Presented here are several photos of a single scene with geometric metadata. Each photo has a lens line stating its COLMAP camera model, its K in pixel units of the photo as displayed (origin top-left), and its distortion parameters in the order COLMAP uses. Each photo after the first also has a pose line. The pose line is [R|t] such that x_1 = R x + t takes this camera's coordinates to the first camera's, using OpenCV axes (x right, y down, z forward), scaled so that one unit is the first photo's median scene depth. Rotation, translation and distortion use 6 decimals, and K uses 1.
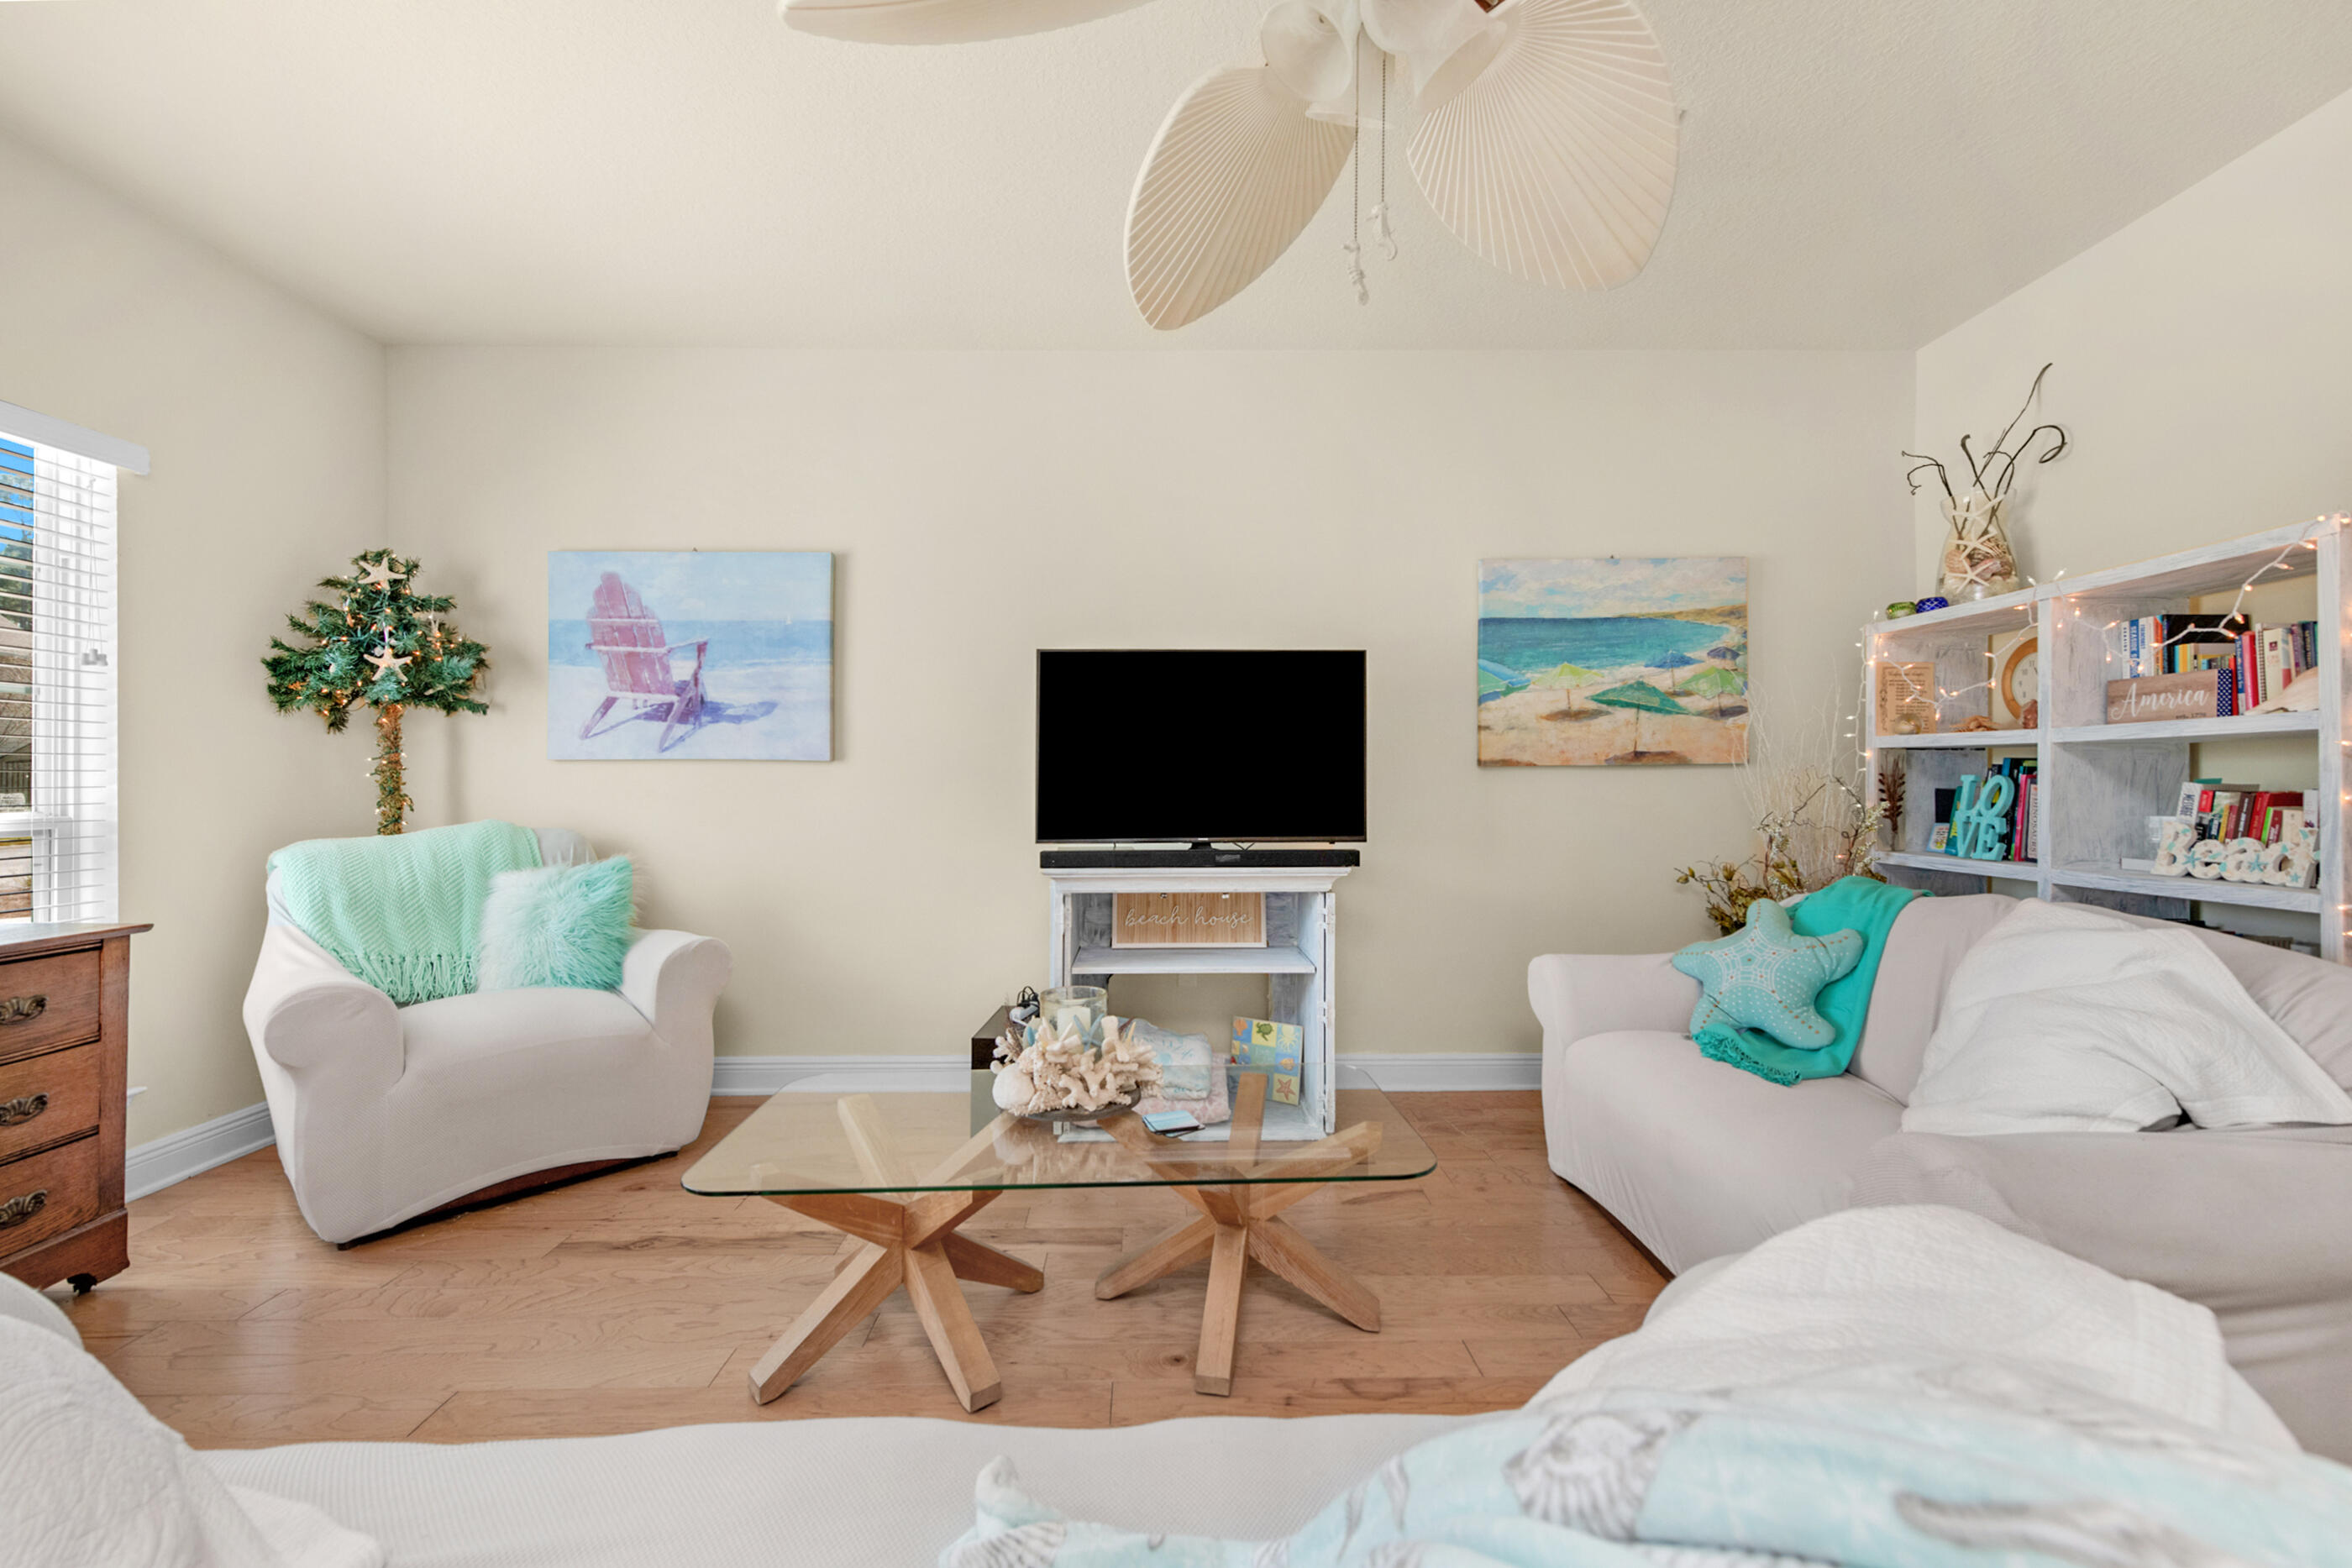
lens RADIAL K [[948.9, 0, 1226.6], [0, 948.9, 806.7], [0, 0, 1]] dist [0.001940, 0.001908]
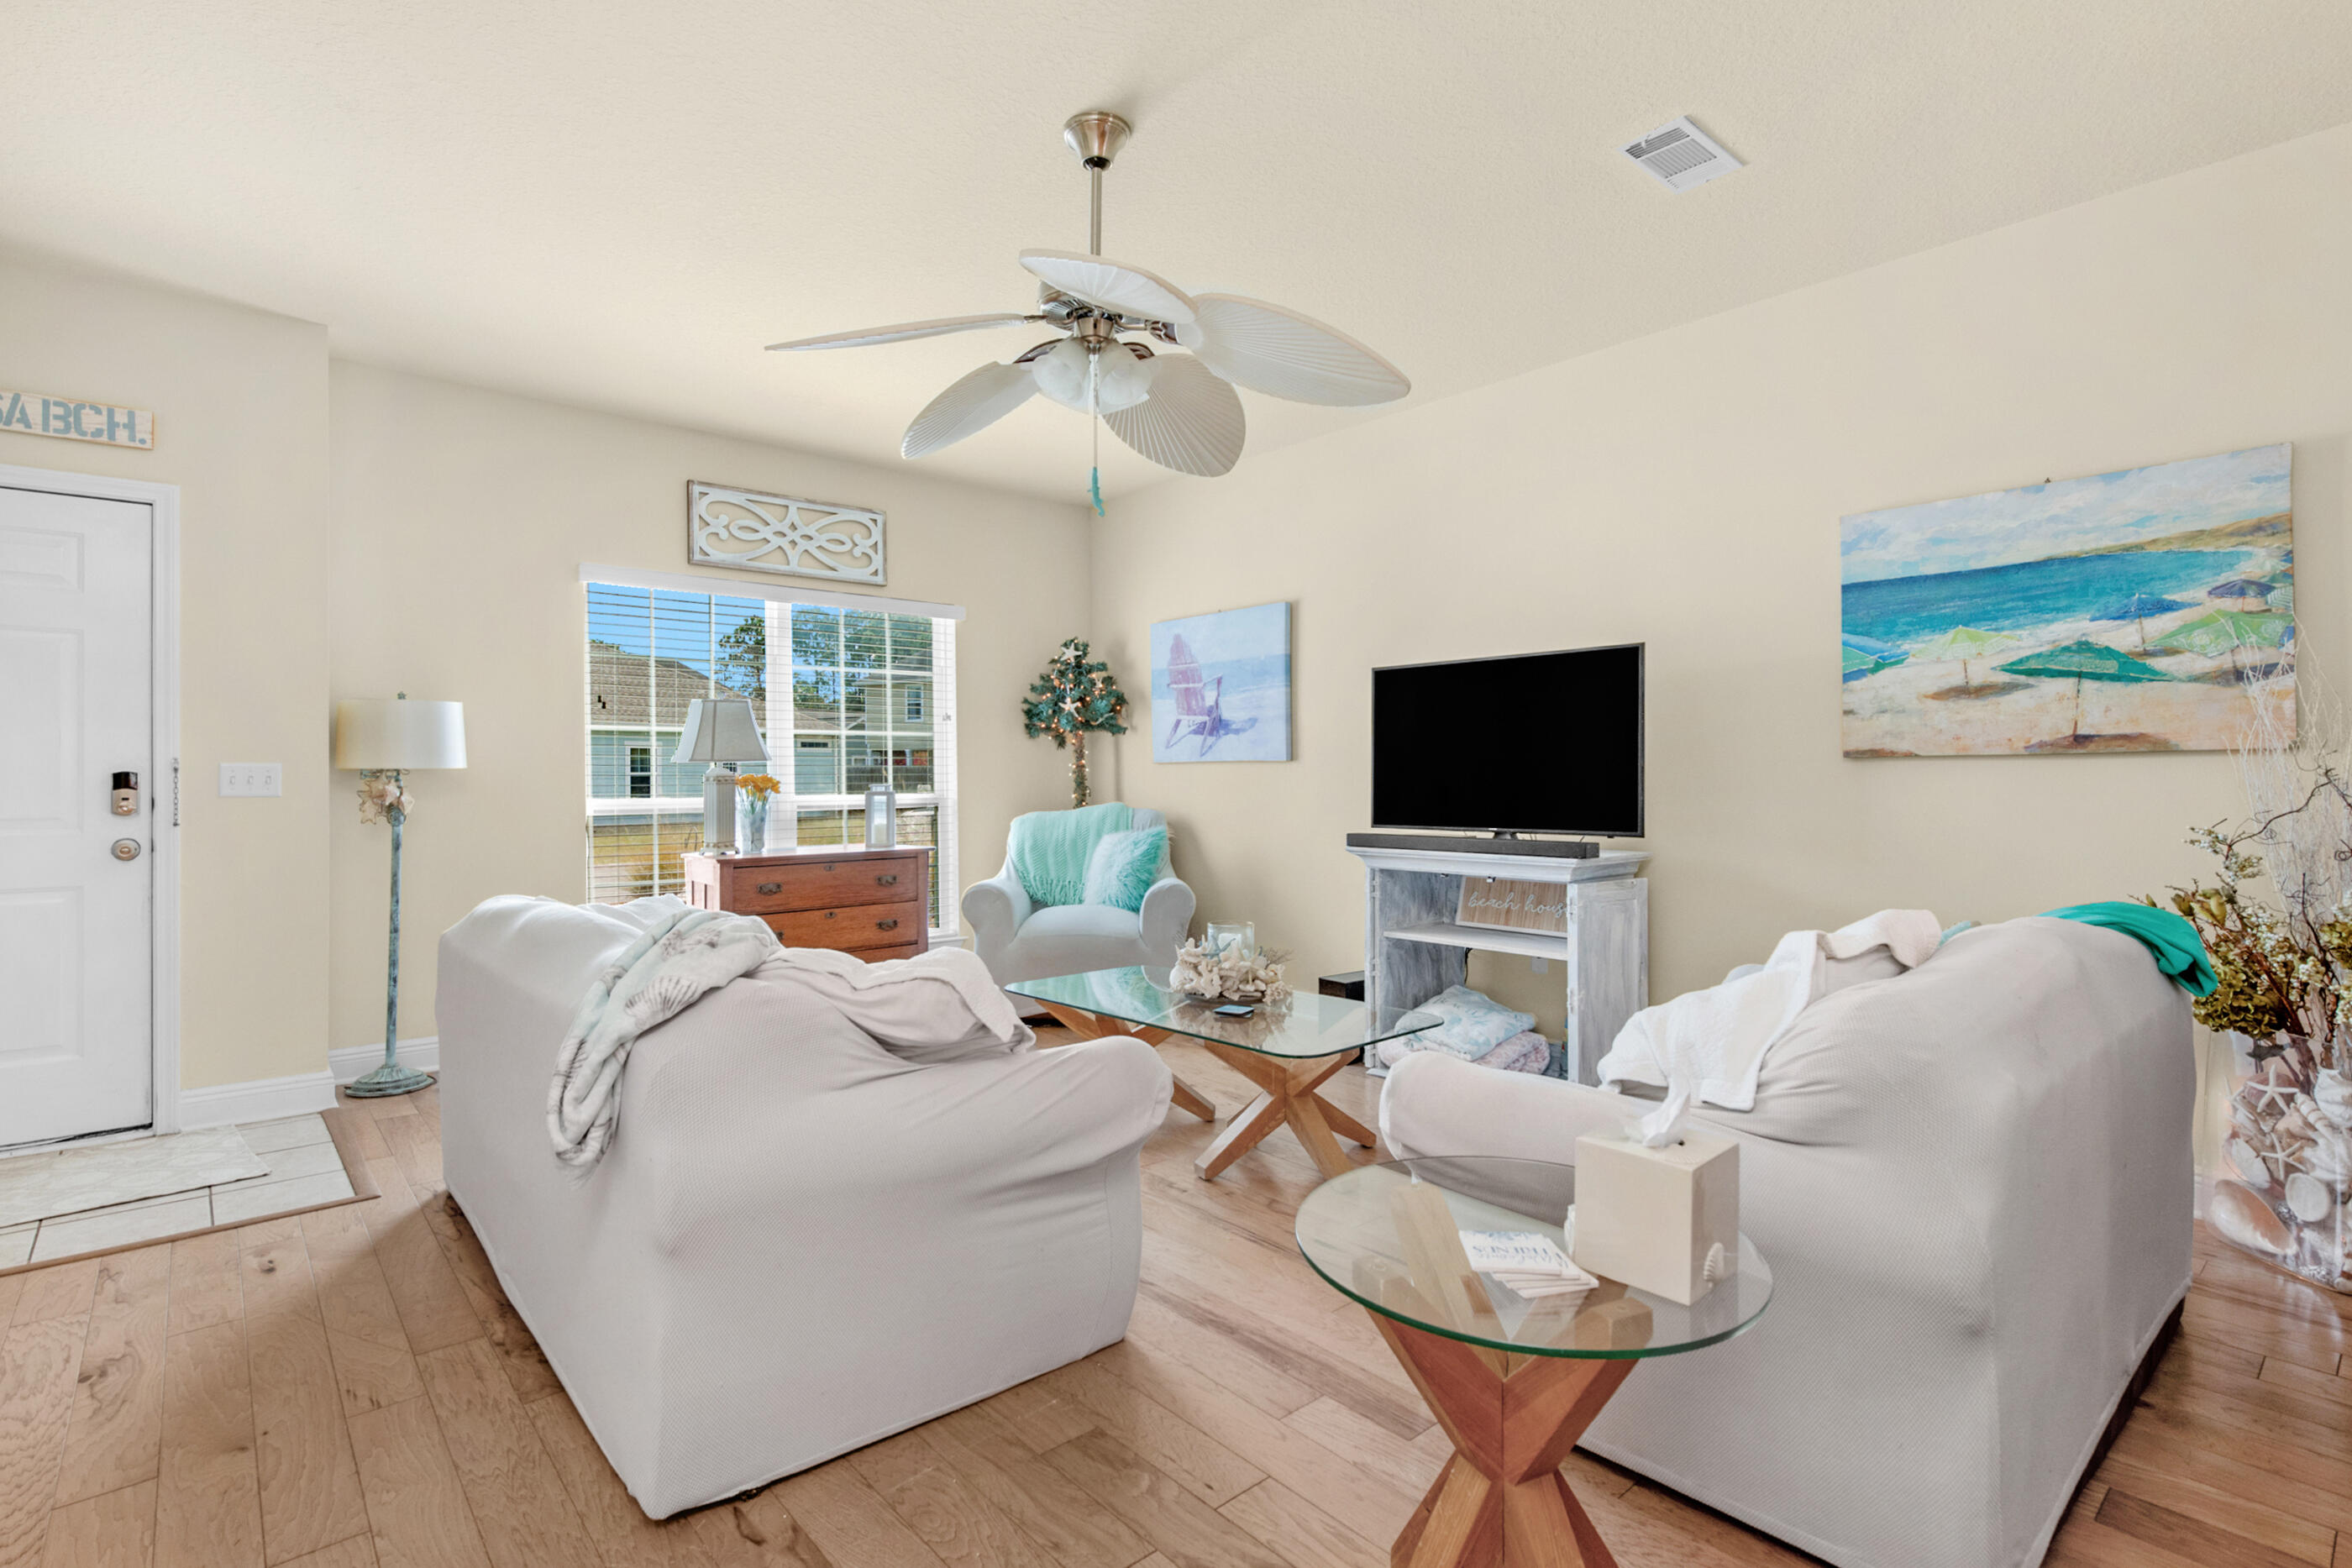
lens RADIAL K [[1114.6, 0, 1157.4], [0, 1114.6, 779.0], [0, 0, 1]] dist [-0.002391, 0.002543]
pose [[0.638684, 0.000086, -0.769469, 0.665429], [-0.016984, 0.999758, -0.013986, 0.000589], [0.769282, 0.022002, 0.638531, -0.116527]]
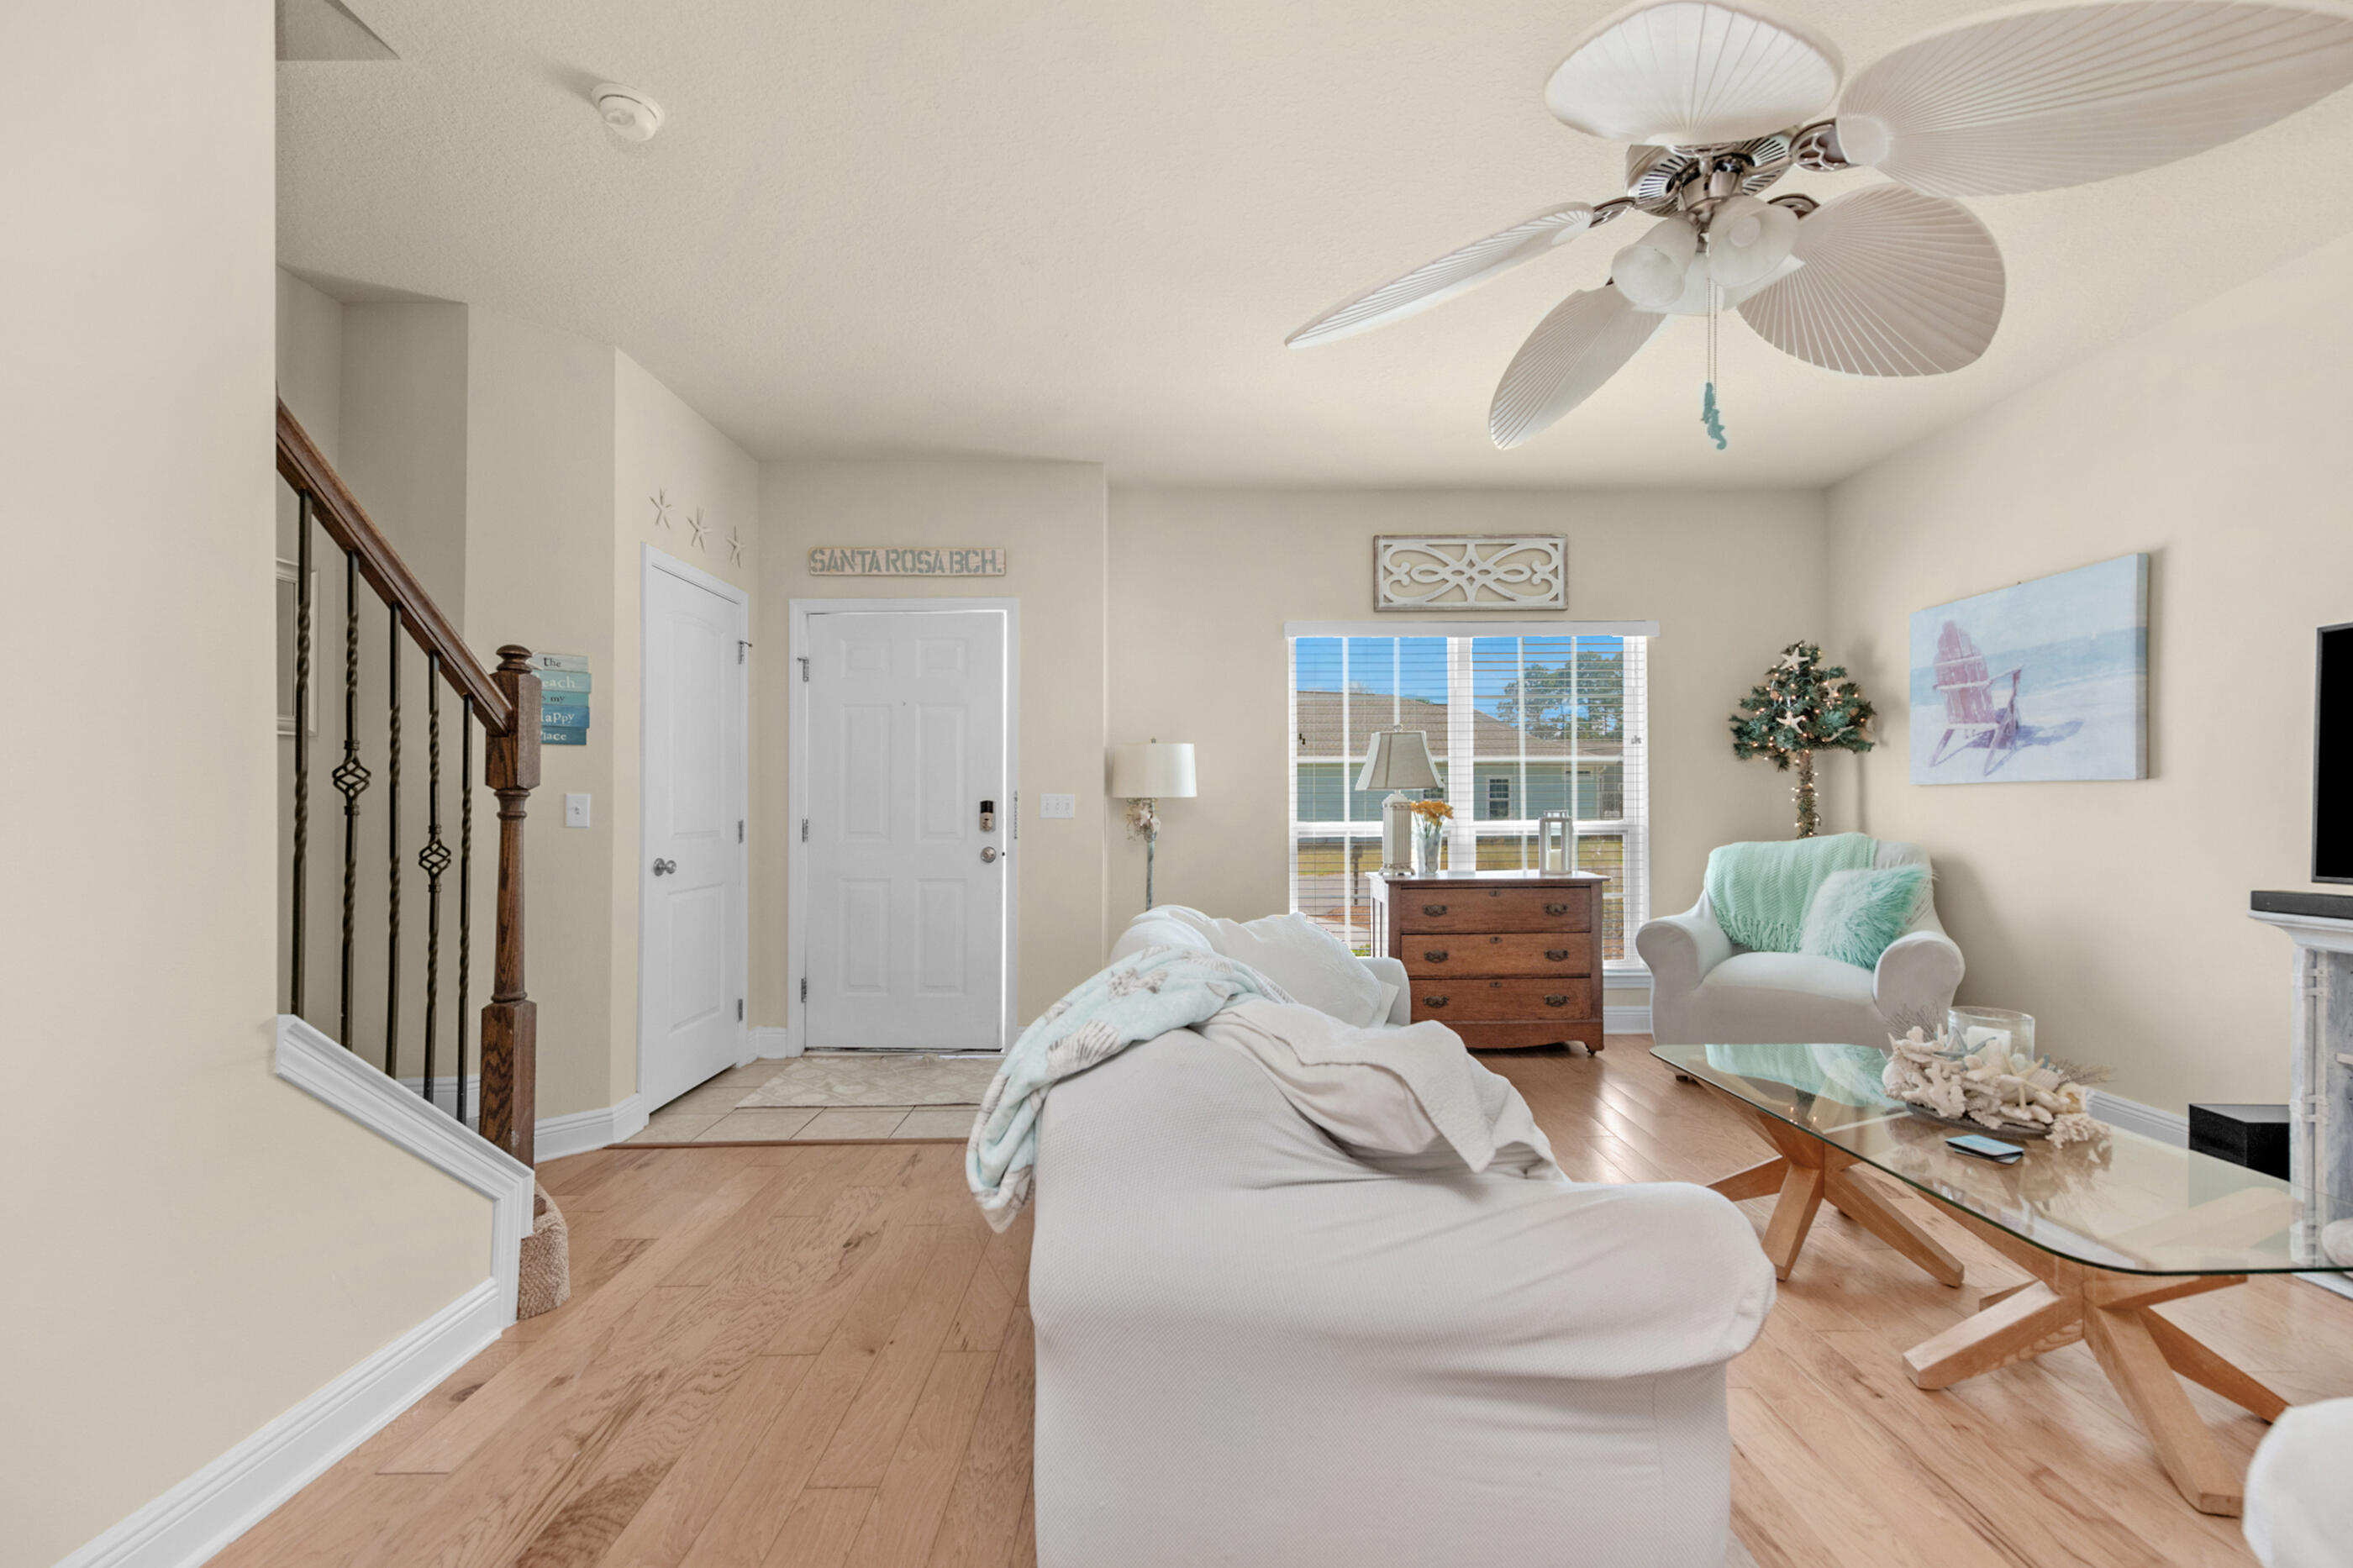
lens RADIAL K [[949.3, 0, 1188.5], [0, 949.3, 810.4], [0, 0, 1]] dist [0.001940, 0.001908]
pose [[-0.004814, 0.005908, -0.999971, 0.524568], [-0.020878, 0.999764, 0.006007, -0.005188], [0.999770, 0.020906, -0.004690, 0.088821]]
